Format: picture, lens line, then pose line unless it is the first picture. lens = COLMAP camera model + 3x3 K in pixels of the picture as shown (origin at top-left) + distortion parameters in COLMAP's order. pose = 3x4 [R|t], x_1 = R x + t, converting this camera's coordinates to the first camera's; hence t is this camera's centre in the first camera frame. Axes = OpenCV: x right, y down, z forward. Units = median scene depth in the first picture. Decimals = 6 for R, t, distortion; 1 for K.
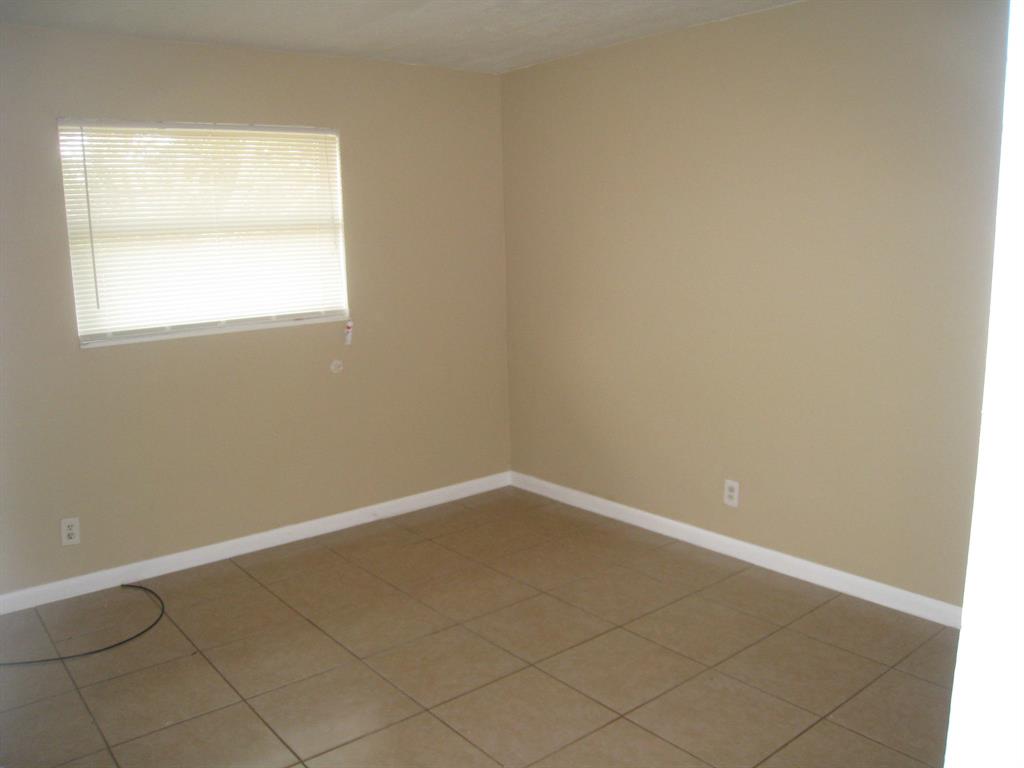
lens RADIAL K [[850.7, 0, 512.0], [0, 850.7, 384.0], [0, 0, 1]] dist [-0.110267, 0.008314]
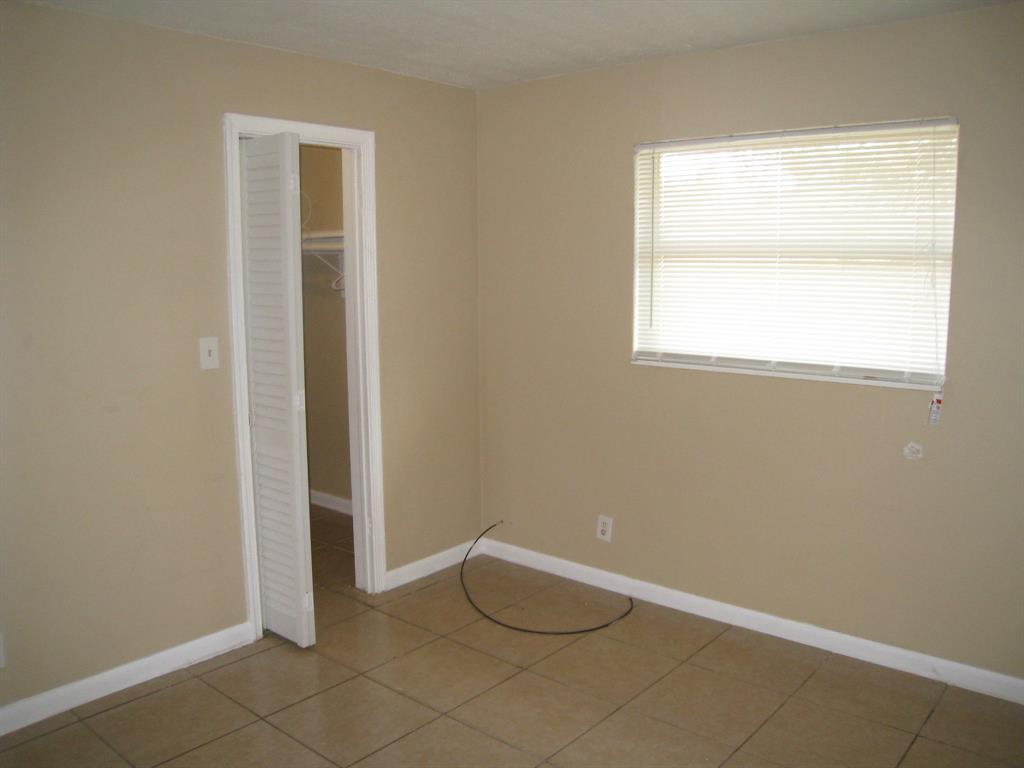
lens RADIAL K [[868.6, 0, 510.6], [0, 868.6, 413.2], [0, 0, 1]] dist [-0.113921, 0.001357]
pose [[0.188759, 0.202371, -0.960945, 0.480686], [-0.175451, 0.969741, 0.169760, -0.132594], [0.966223, 0.136555, 0.218554, 0.589630]]
